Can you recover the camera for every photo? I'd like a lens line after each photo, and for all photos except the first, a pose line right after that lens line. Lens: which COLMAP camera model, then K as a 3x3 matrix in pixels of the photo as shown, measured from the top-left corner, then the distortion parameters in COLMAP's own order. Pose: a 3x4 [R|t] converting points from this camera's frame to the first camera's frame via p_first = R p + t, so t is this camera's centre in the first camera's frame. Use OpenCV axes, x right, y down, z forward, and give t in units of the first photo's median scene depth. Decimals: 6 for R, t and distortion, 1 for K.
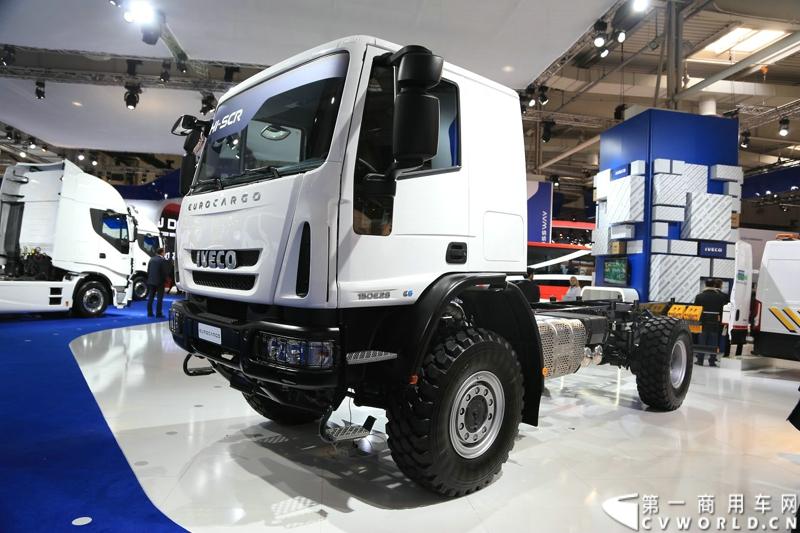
lens RADIAL K [[555.3, 0, 400.0], [0, 555.3, 266.5], [0, 0, 1]] dist [-0.003720, -0.000578]
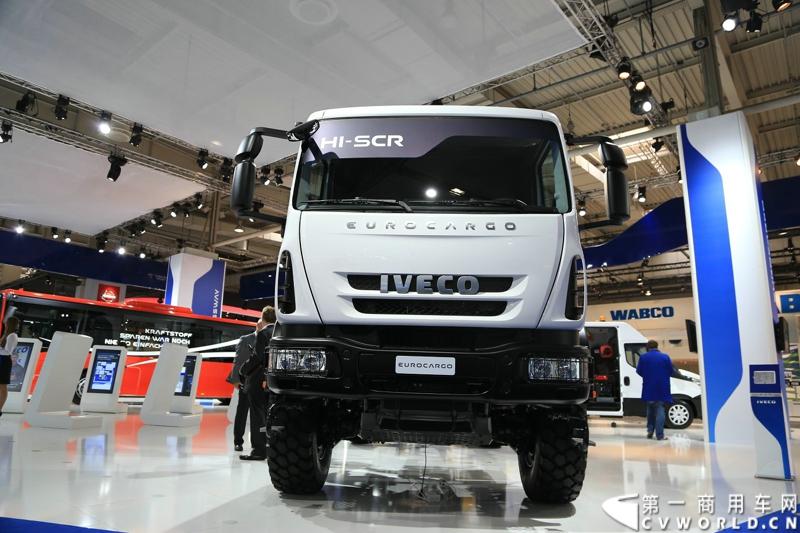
lens RADIAL K [[555.3, 0, 400.0], [0, 555.3, 266.5], [0, 0, 1]] dist [-0.003720, -0.000578]
pose [[0.684326, 0.119466, 0.719323, -1.077141], [0.001873, 0.986196, -0.165570, 0.115420], [-0.729174, 0.114651, 0.674656, 0.418501]]
